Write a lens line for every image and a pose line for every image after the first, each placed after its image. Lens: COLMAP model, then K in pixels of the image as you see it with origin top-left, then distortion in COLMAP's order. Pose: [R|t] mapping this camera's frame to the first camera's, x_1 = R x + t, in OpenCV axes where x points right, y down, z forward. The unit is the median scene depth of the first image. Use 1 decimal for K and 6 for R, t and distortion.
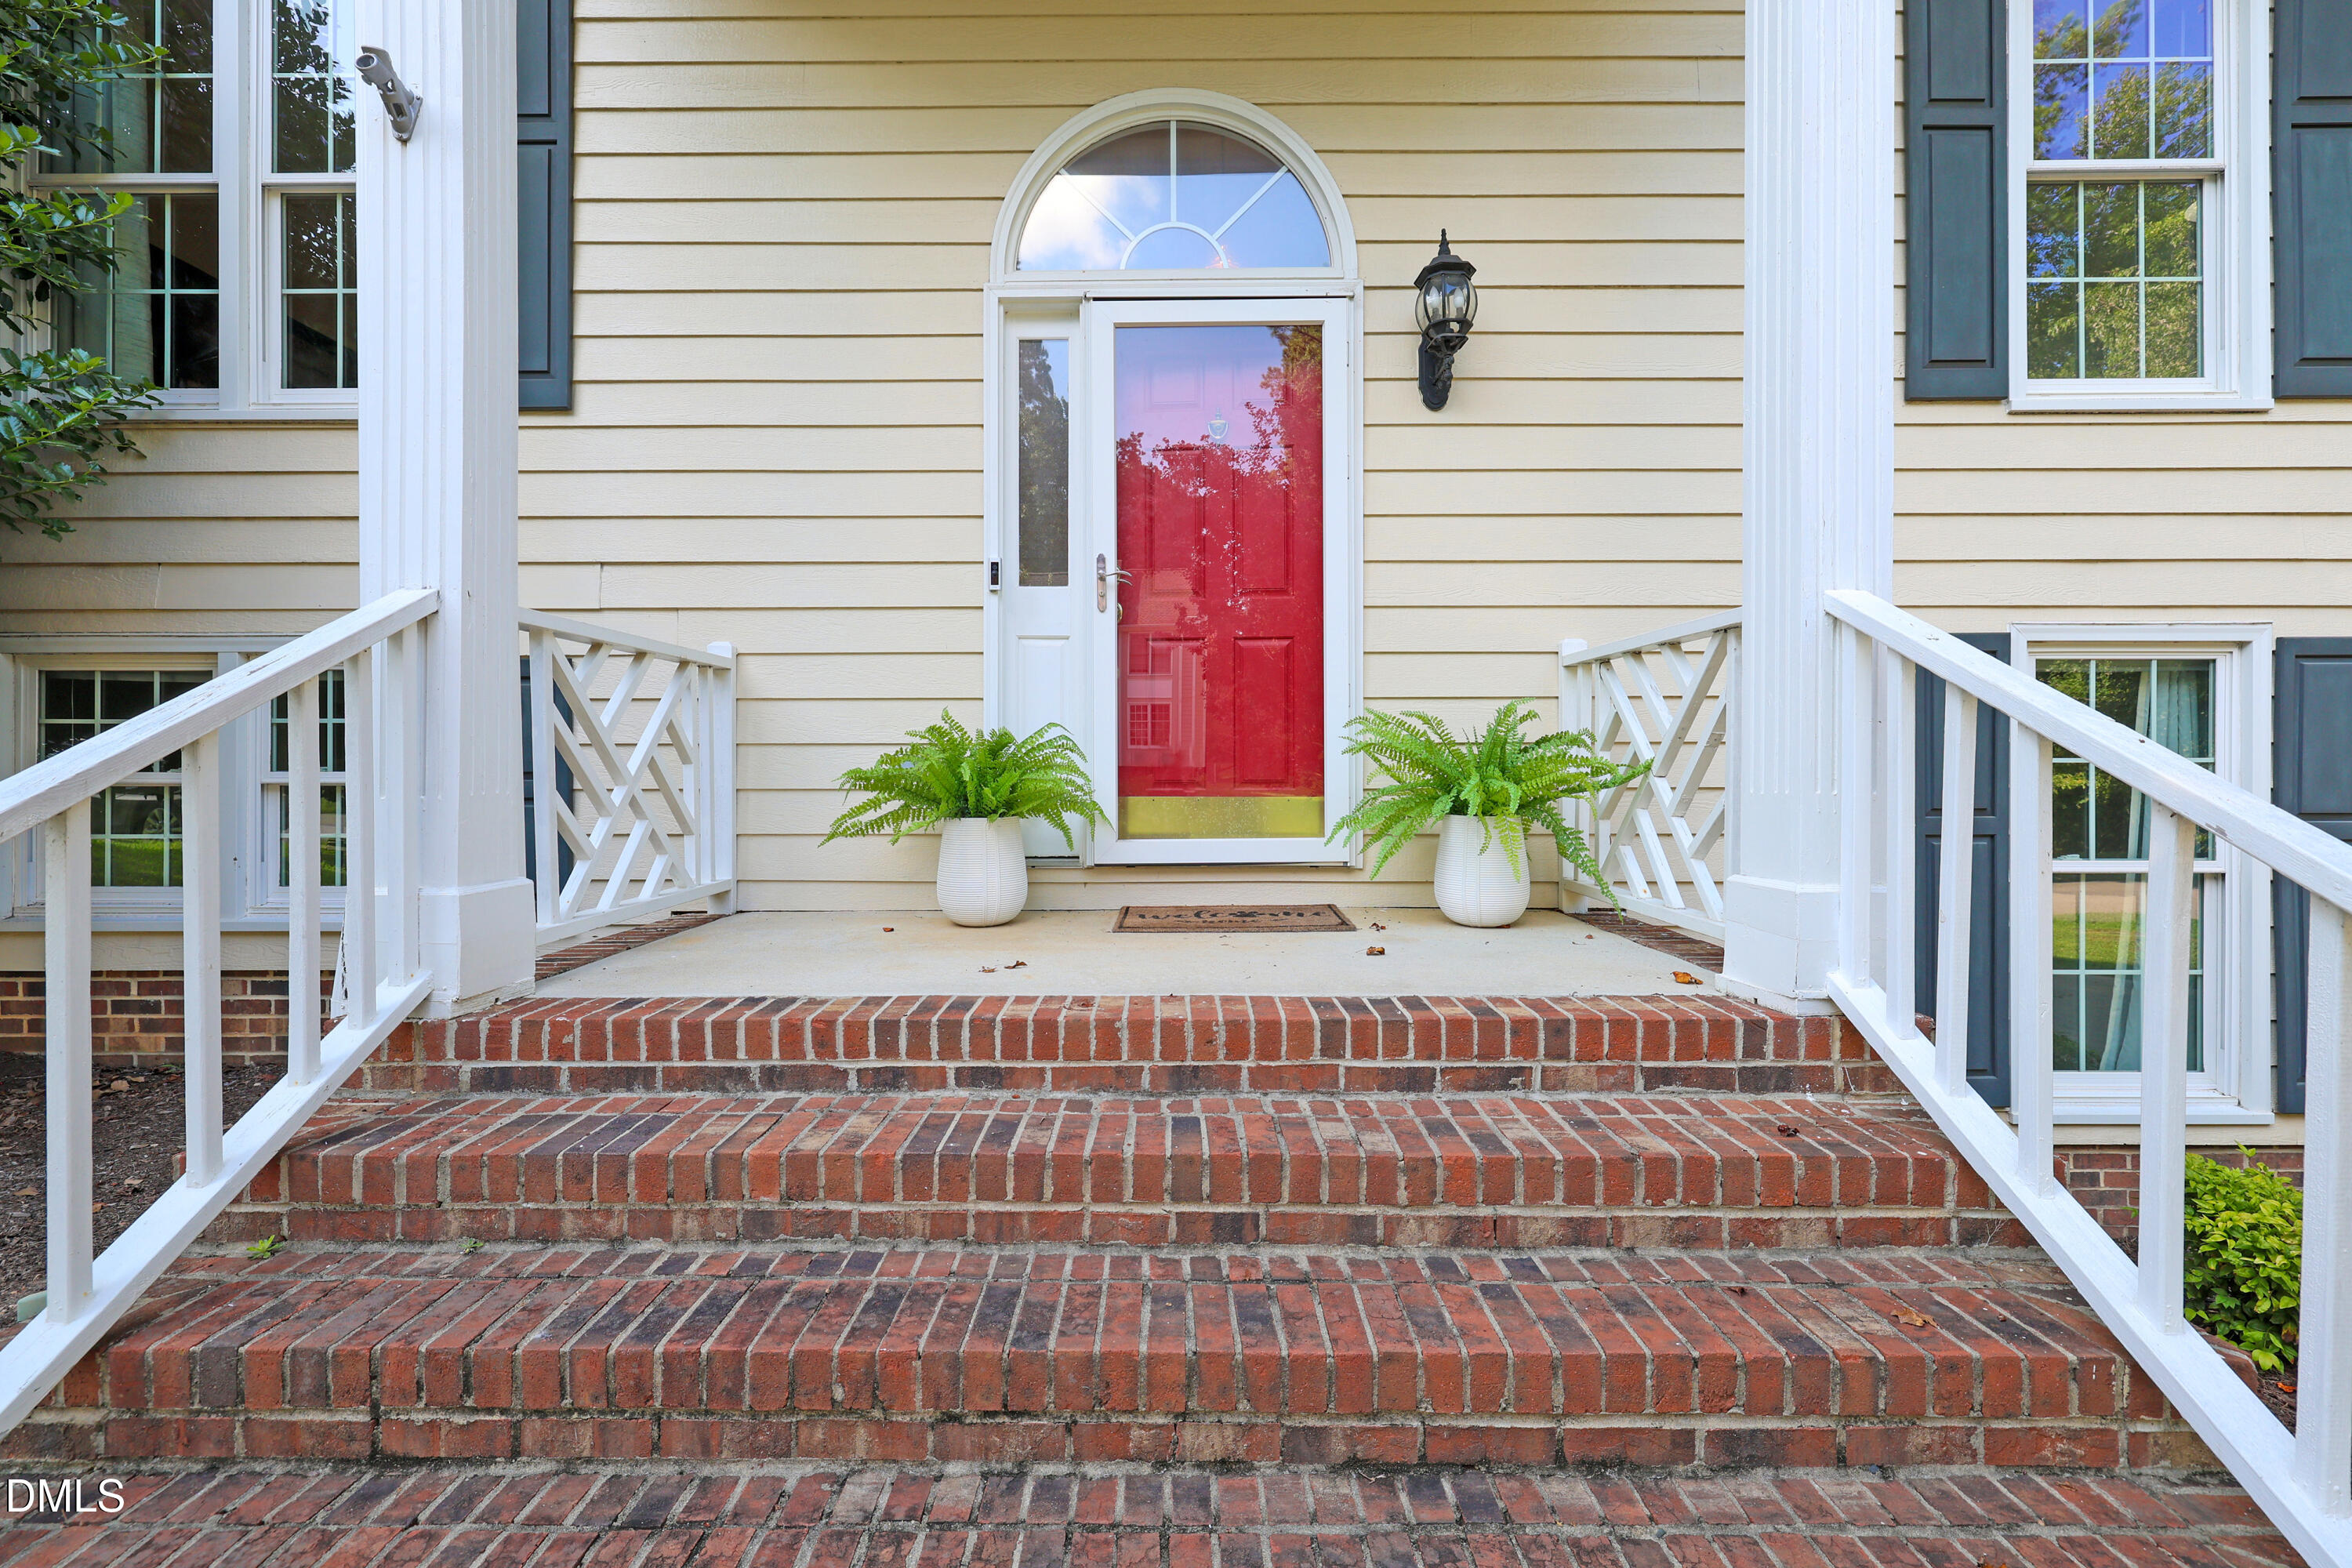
lens RADIAL K [[1012.1, 0, 1165.8], [0, 1012.1, 765.3], [0, 0, 1]] dist [0.000266, 0.000188]
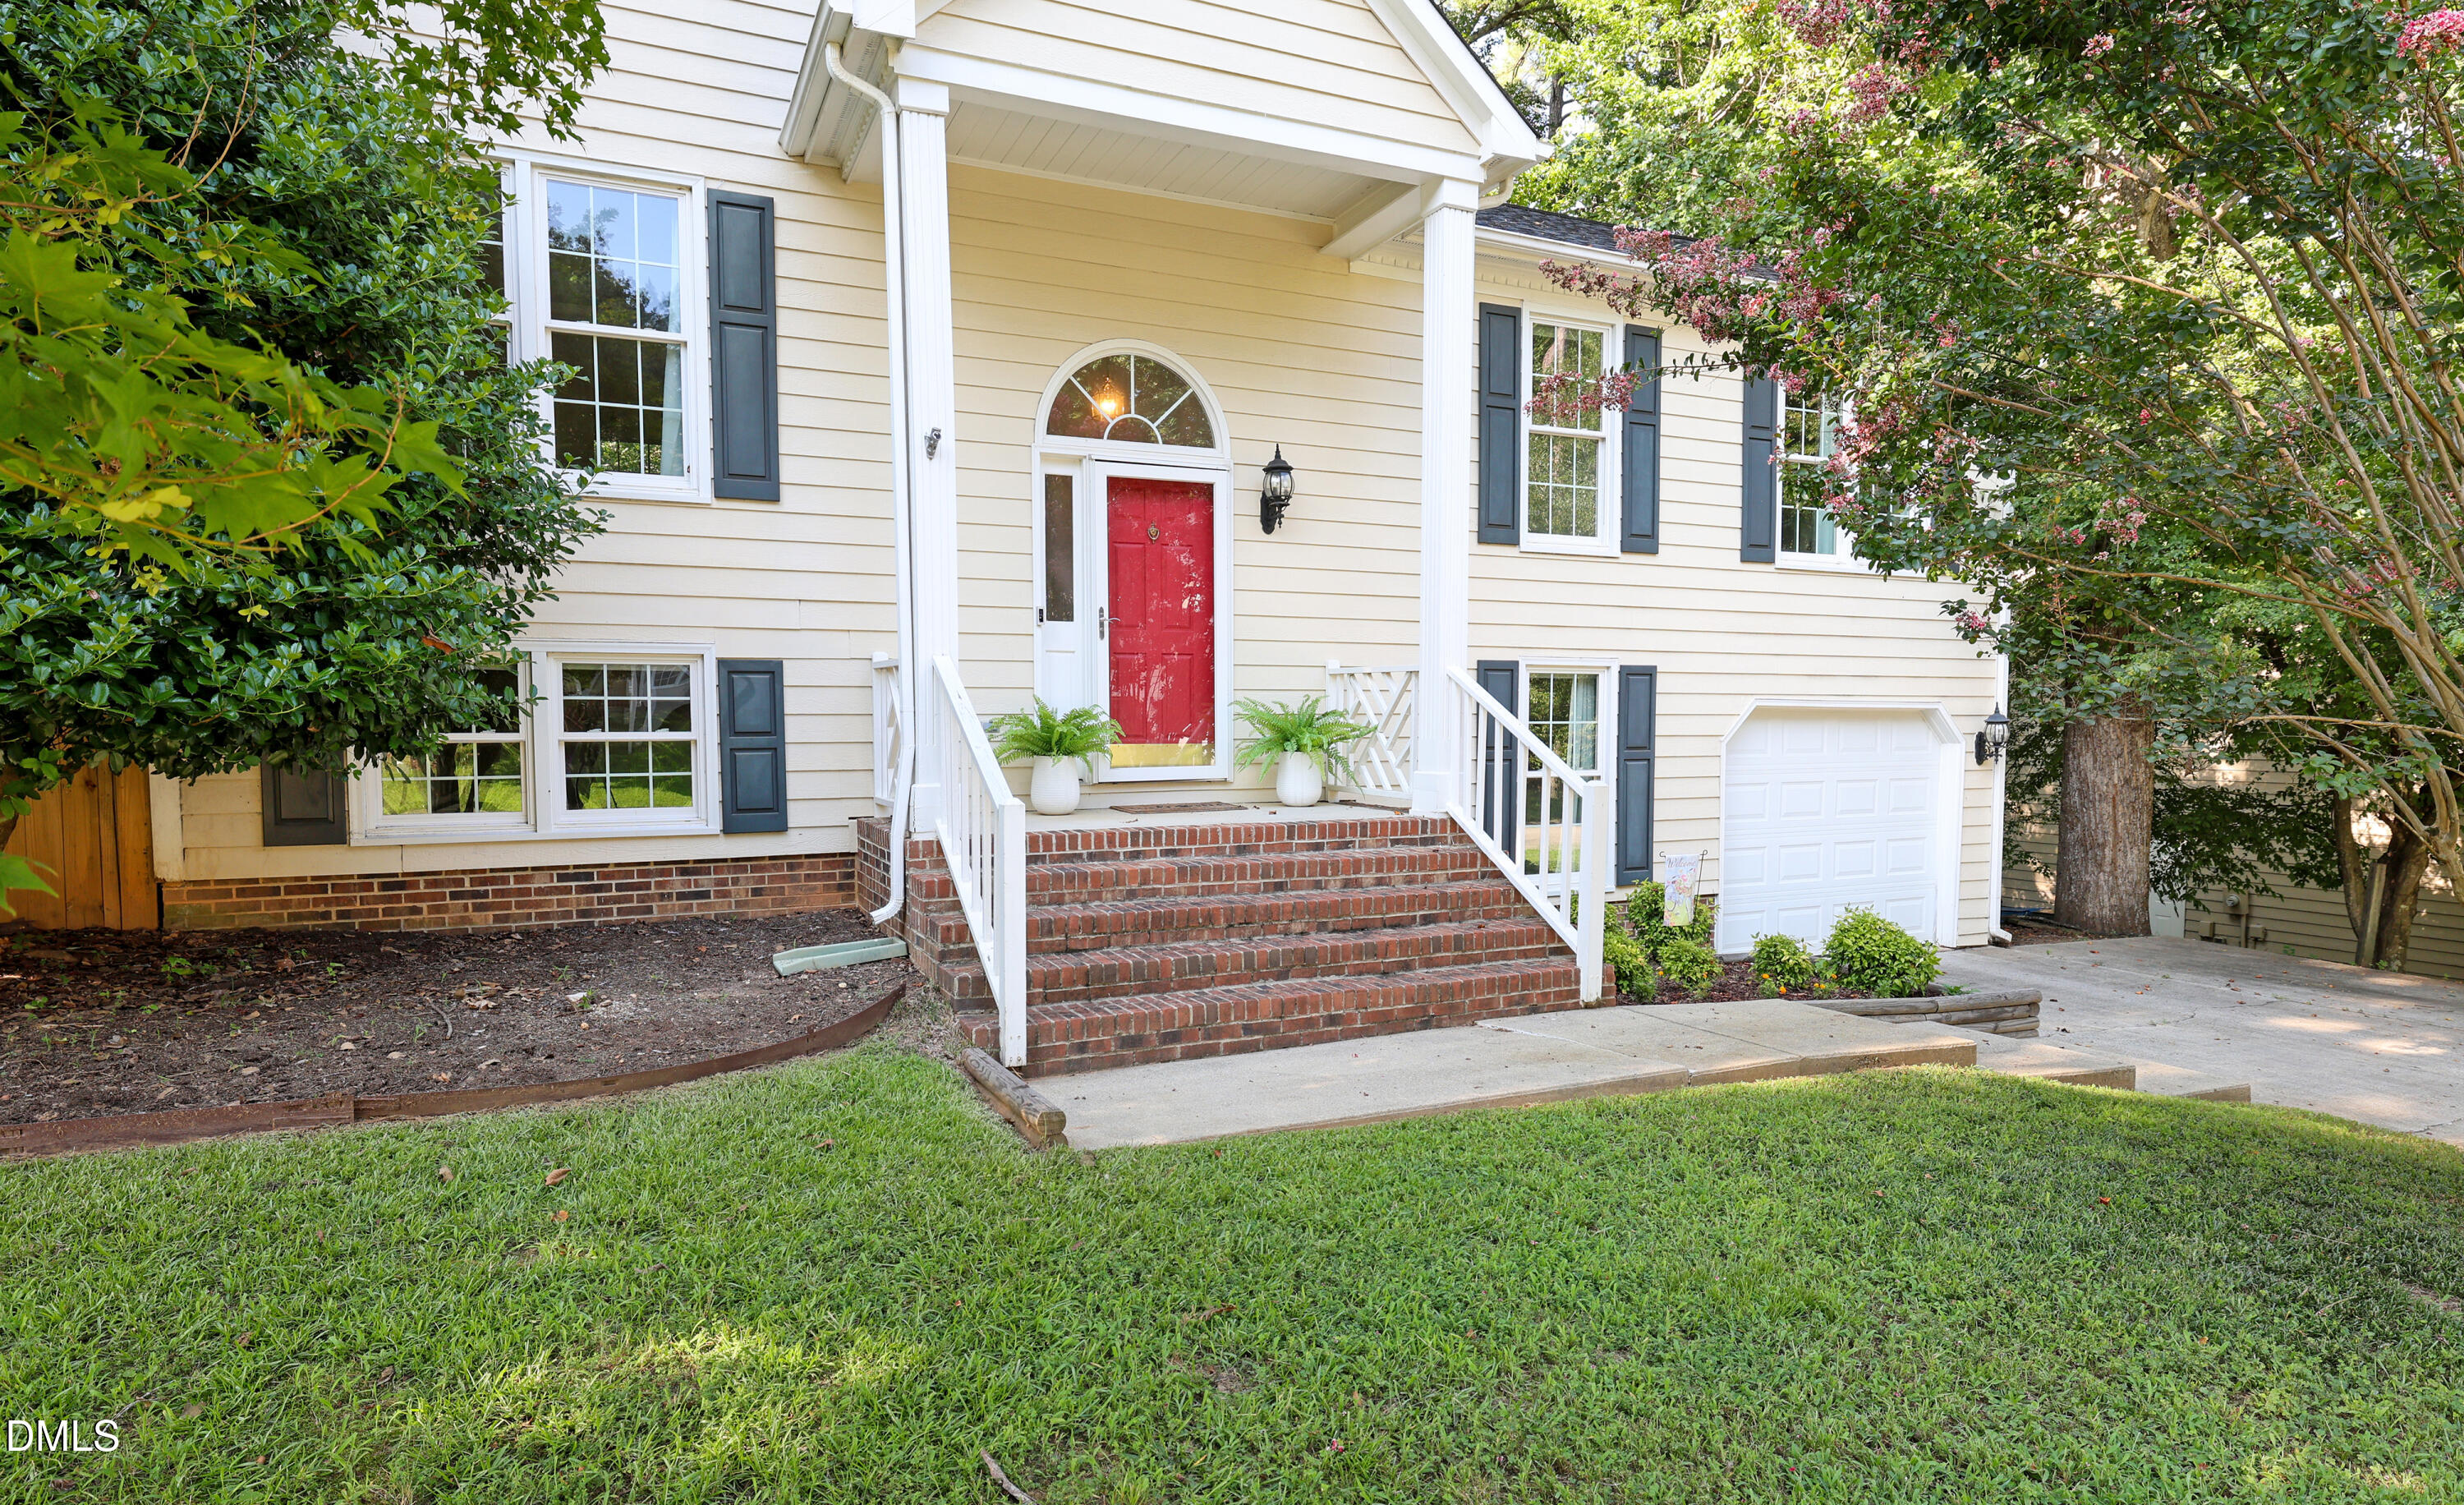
lens RADIAL K [[1451.3, 0, 1220.1], [0, 1451.3, 805.0], [0, 0, 1]] dist [0.005914, -0.000292]
pose [[0.904225, -0.027234, 0.426186, -1.176616], [-0.002438, 0.997619, 0.068923, -0.047746], [-0.427048, -0.063361, 0.902006, -1.706261]]
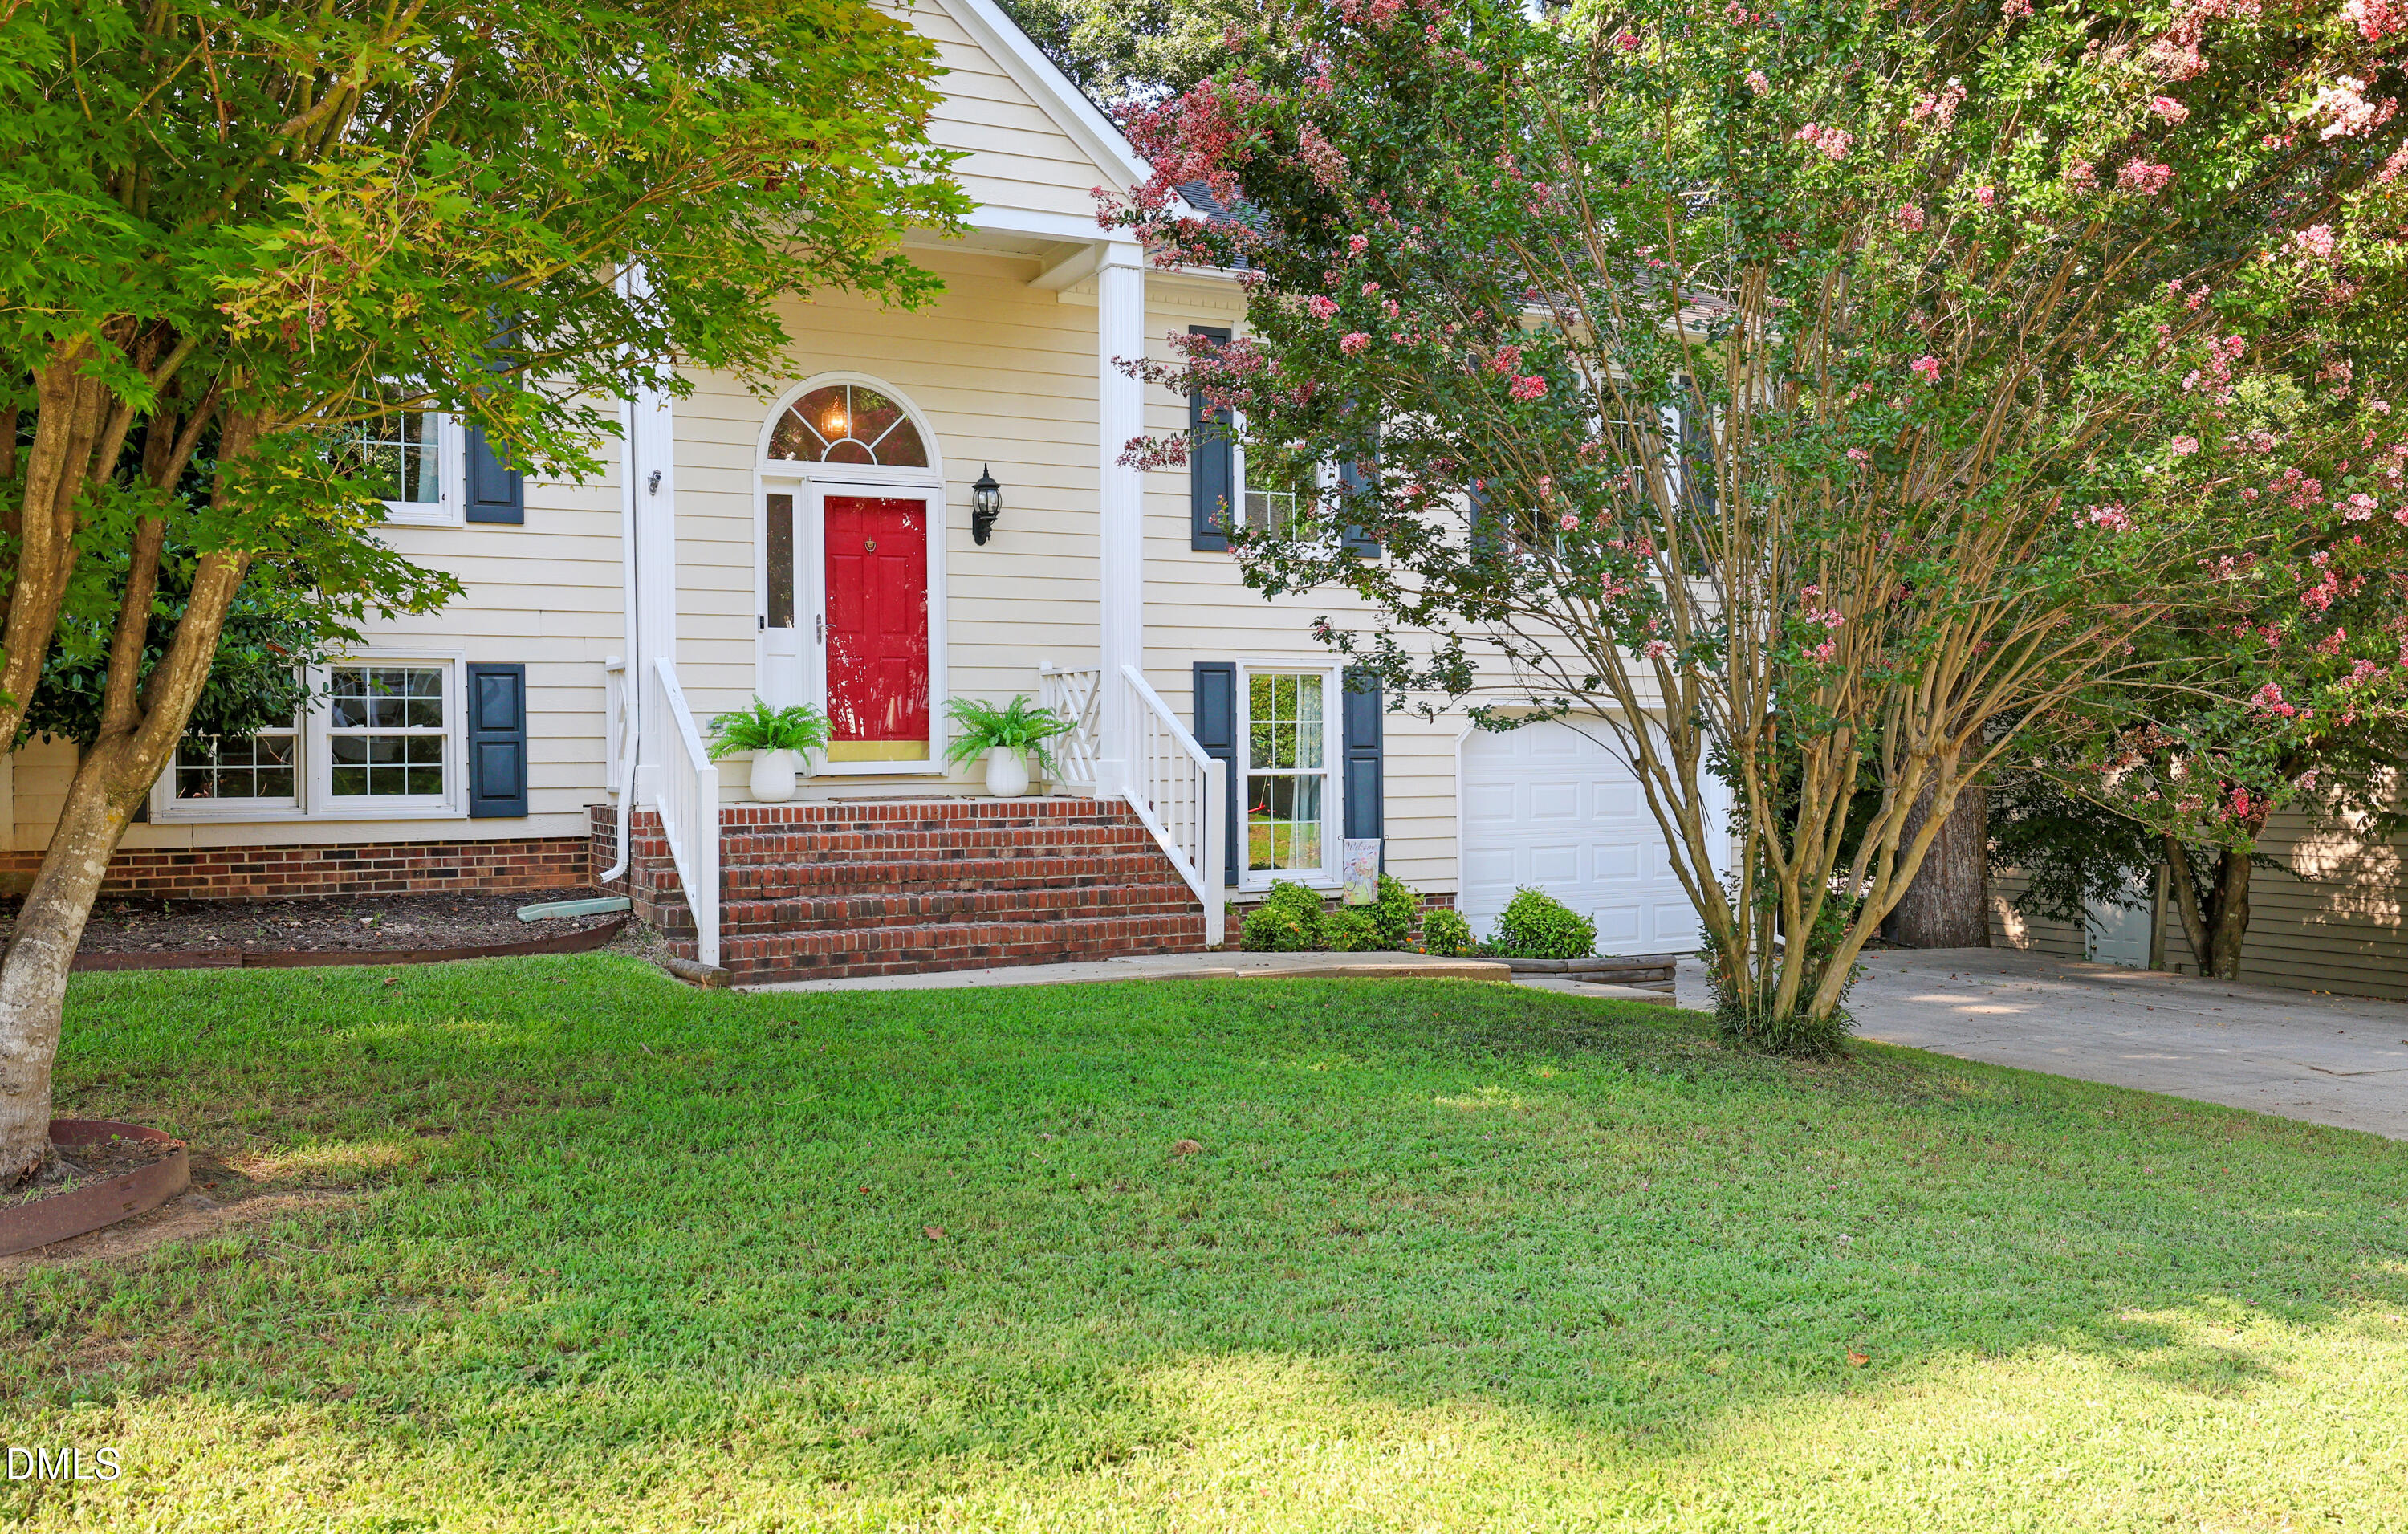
lens RADIAL K [[2222.0, 0, 1229.1], [0, 2222.0, 768.9], [0, 0, 1]] dist [0.014742, -0.010345]
pose [[0.892369, -0.009006, 0.451217, -1.559162], [0.005223, 0.999940, 0.009630, 0.059364], [-0.451277, -0.006237, 0.892362, -3.822353]]
